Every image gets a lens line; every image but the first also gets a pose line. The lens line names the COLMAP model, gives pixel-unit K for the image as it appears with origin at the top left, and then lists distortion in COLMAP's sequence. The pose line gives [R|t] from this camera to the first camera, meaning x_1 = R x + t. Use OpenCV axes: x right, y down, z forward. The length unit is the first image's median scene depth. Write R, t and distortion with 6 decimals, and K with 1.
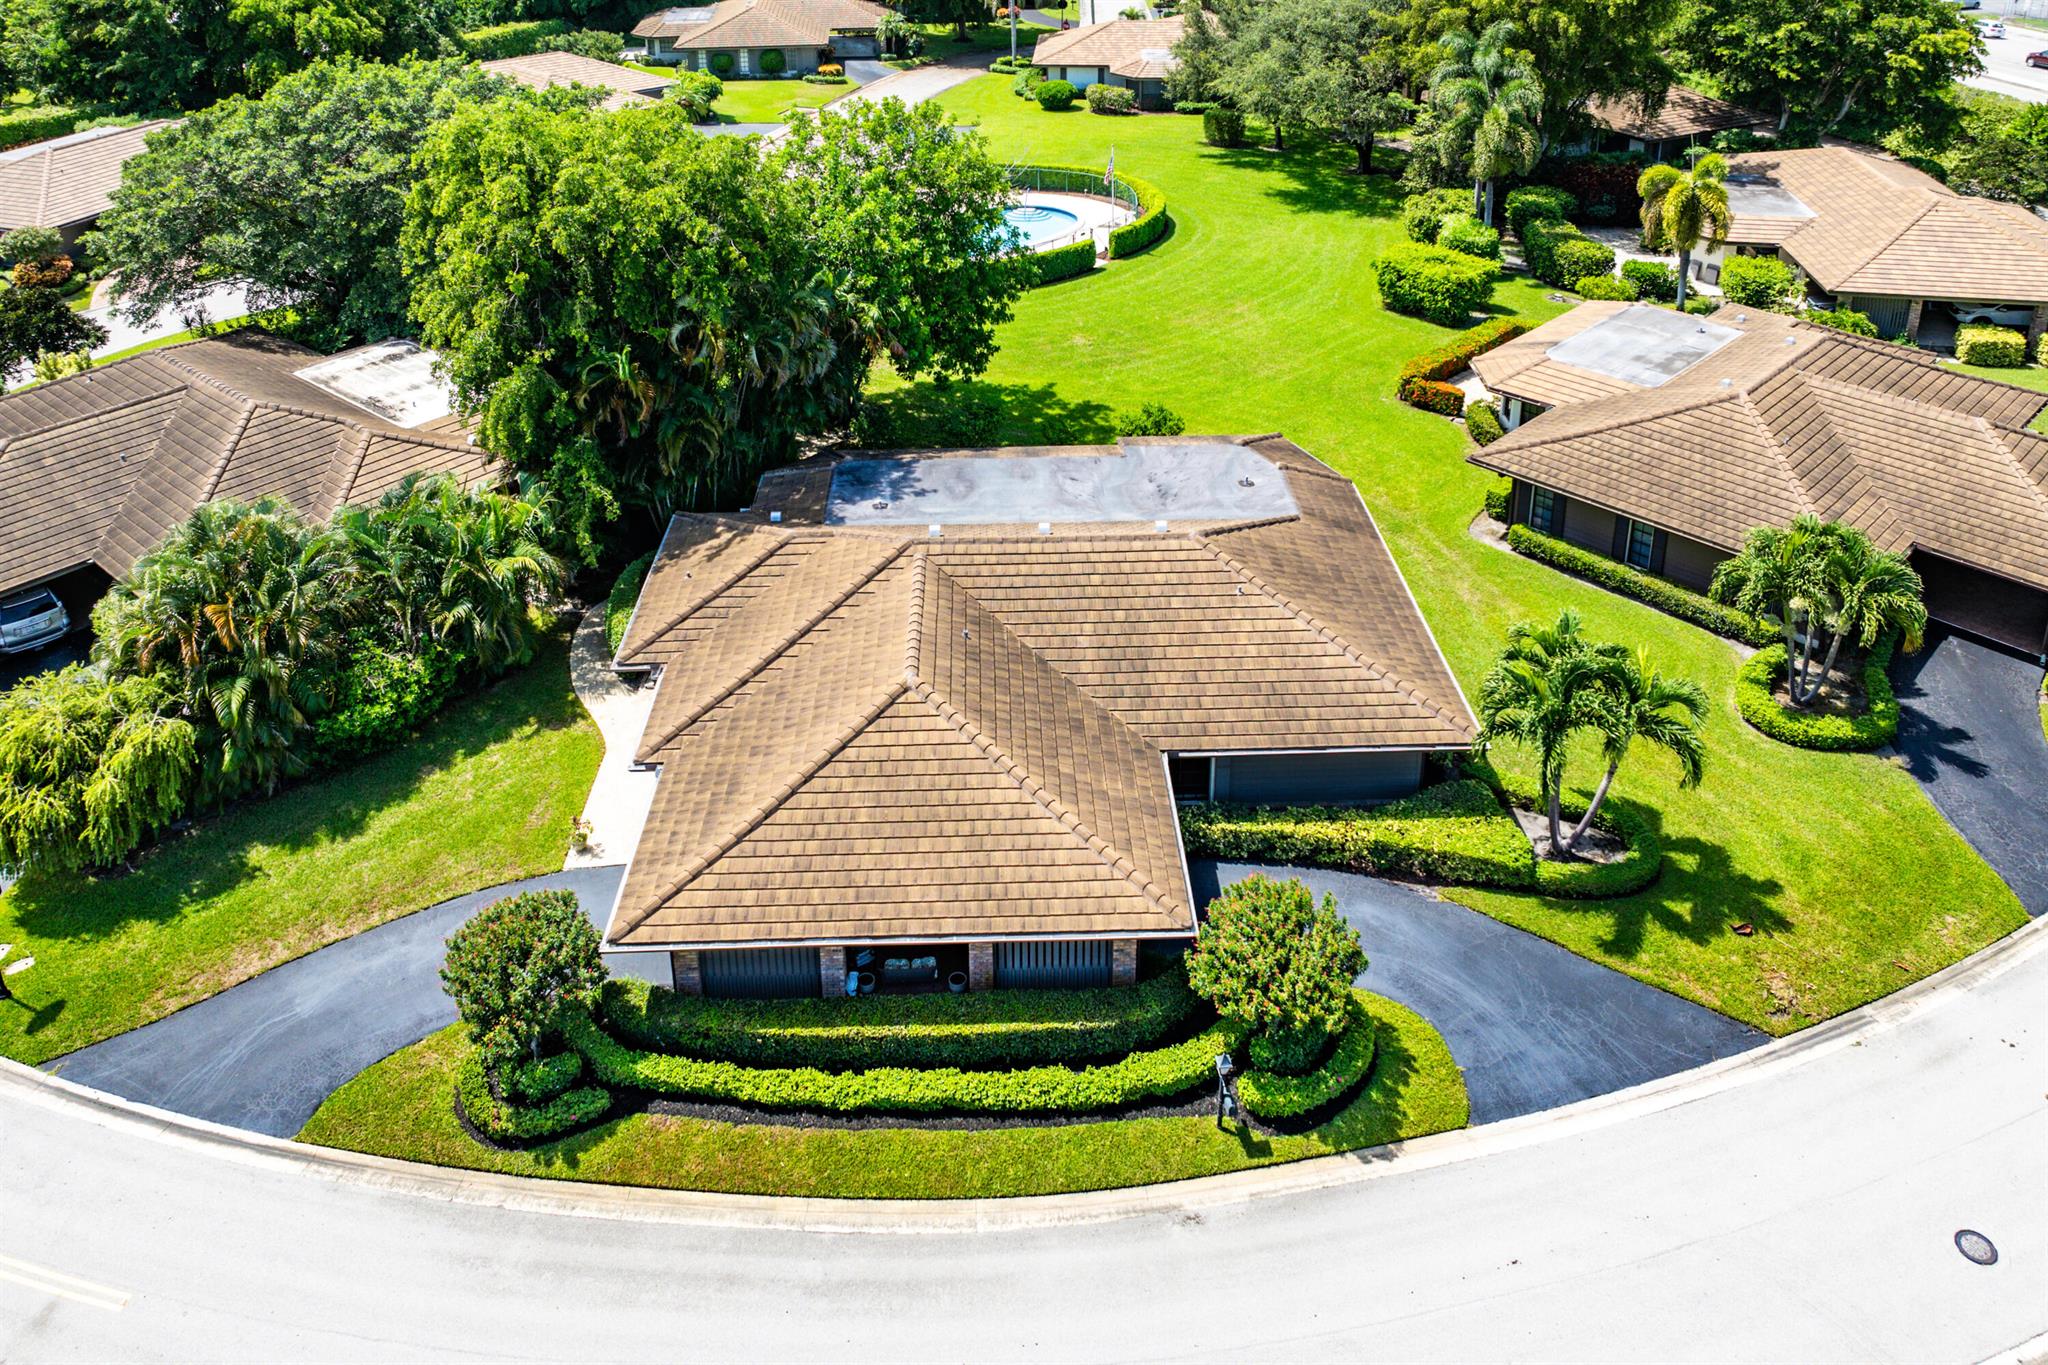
lens RADIAL K [[1345.2, 0, 986.3], [0, 1345.2, 676.1], [0, 0, 1]] dist [-0.027825, 0.000979]
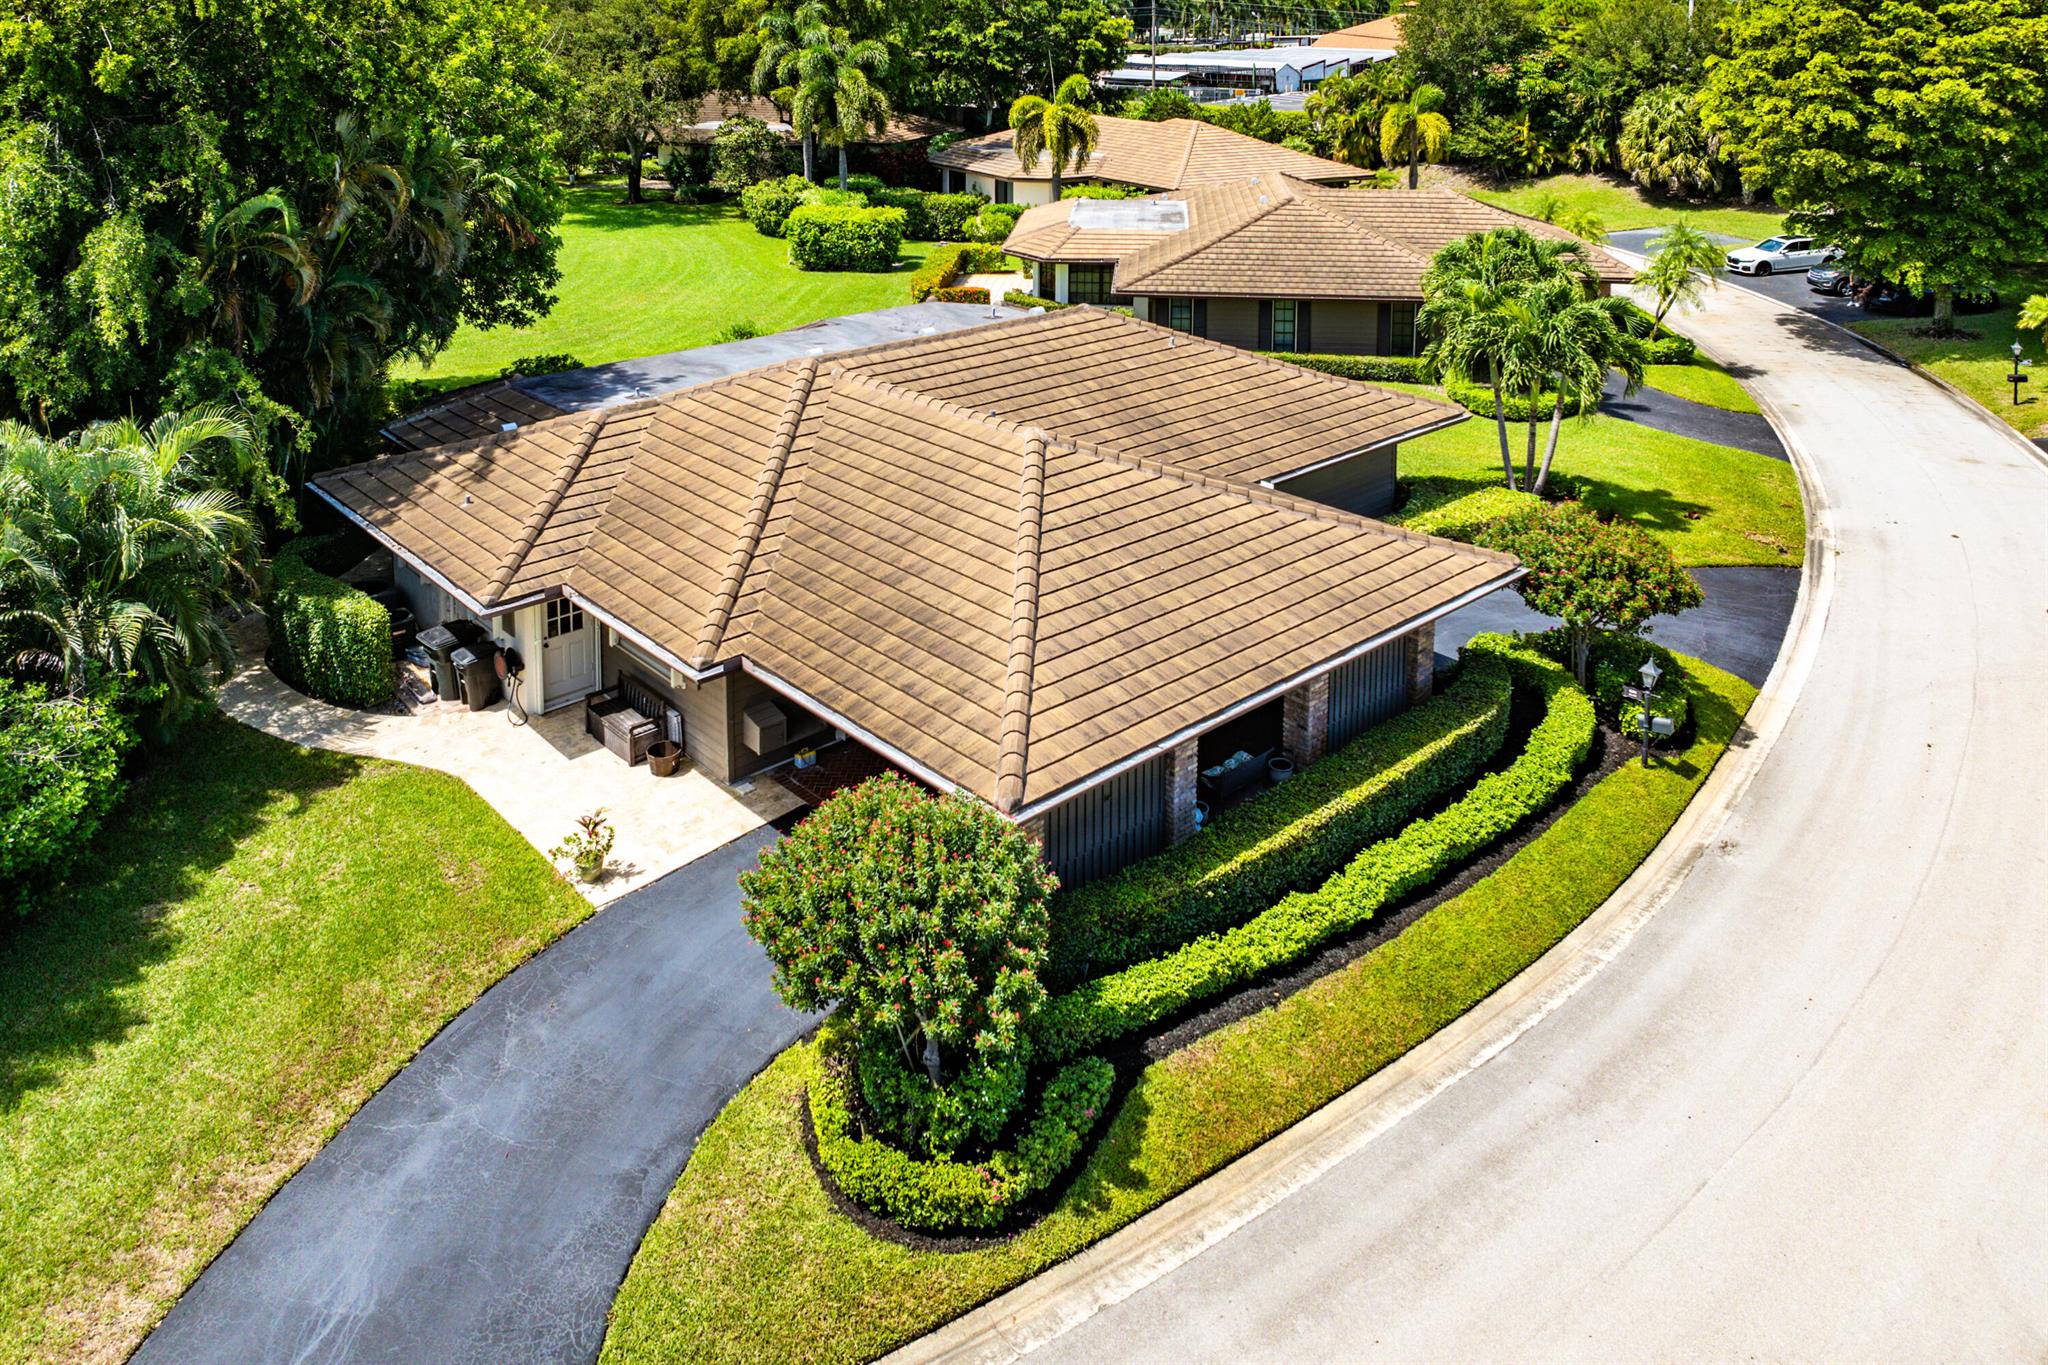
lens RADIAL K [[1465.0, 0, 1021.2], [0, 1465.0, 486.0], [0, 0, 1]] dist [-0.031441, -0.001125]
pose [[0.749514, -0.192125, 0.633495, -0.651329], [0.356973, 0.923203, -0.142363, 0.157848], [-0.557493, 0.332844, 0.760537, 0.446765]]
